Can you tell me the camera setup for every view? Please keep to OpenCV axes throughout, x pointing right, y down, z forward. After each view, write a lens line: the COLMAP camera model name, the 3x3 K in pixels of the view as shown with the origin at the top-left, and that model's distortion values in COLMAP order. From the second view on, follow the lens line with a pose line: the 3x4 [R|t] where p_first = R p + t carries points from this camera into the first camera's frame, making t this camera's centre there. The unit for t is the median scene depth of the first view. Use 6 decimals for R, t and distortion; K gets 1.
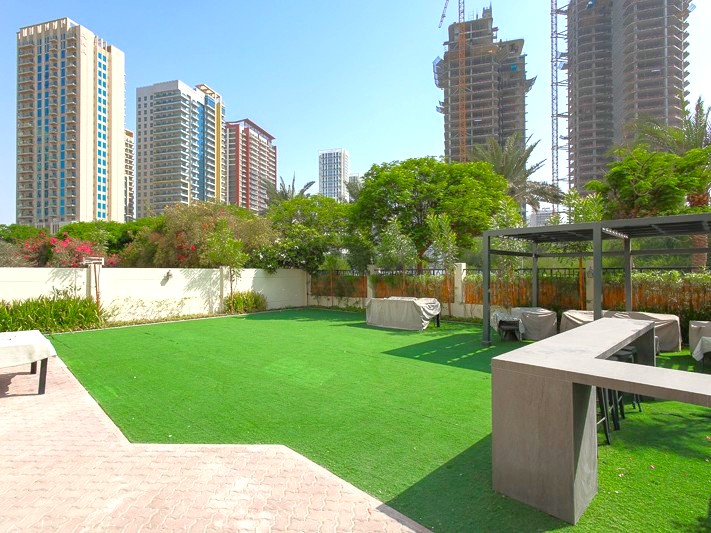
lens RADIAL K [[384.2, 0, 355.5], [0, 384.2, 266.5], [0, 0, 1]] dist [0.003166, 0.000985]
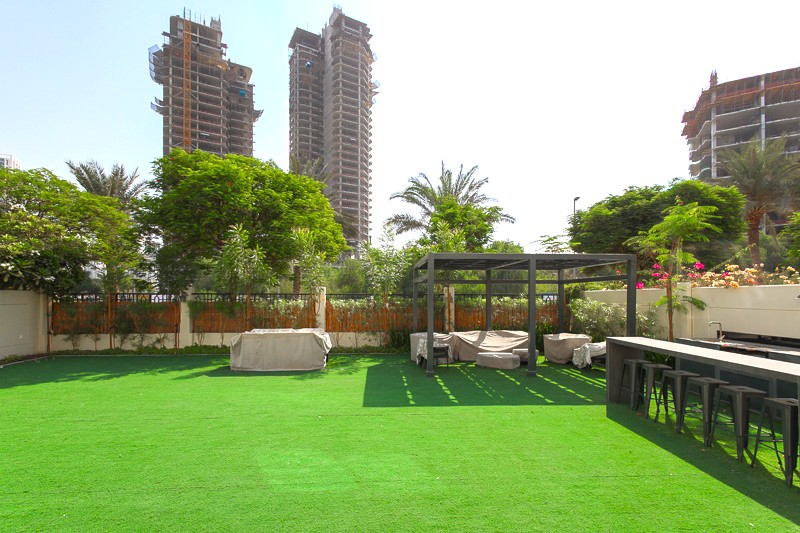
lens RADIAL K [[379.4, 0, 398.9], [0, 379.4, 294.4], [0, 0, 1]] dist [-0.000312, 0.000431]
pose [[0.687989, 0.008969, 0.725666, -0.019970], [-0.013577, 0.999908, 0.000514, 0.000484], [-0.725594, -0.010207, 0.688047, 0.022262]]
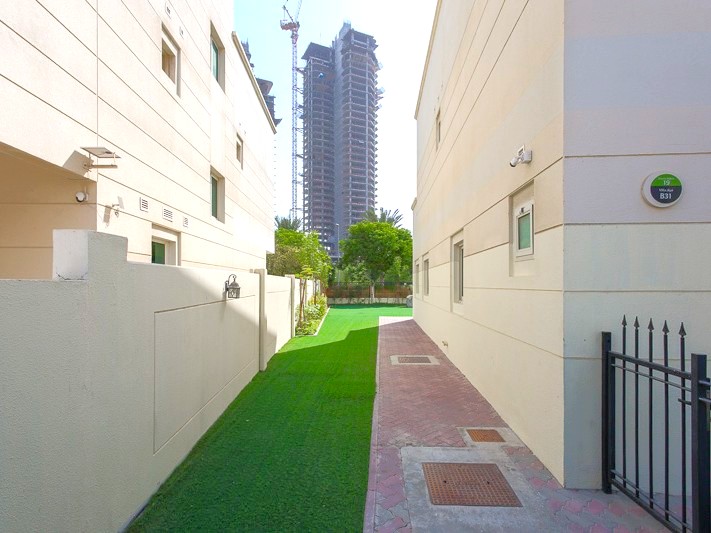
lens RADIAL K [[374.4, 0, 368.2], [0, 374.4, 282.6], [0, 0, 1]] dist [0.000743, 0.001262]
pose [[0.735960, 0.007790, 0.676980, -0.117036], [-0.013884, 0.999897, 0.003588, 0.000520], [-0.676883, -0.012040, 0.735992, -0.028498]]
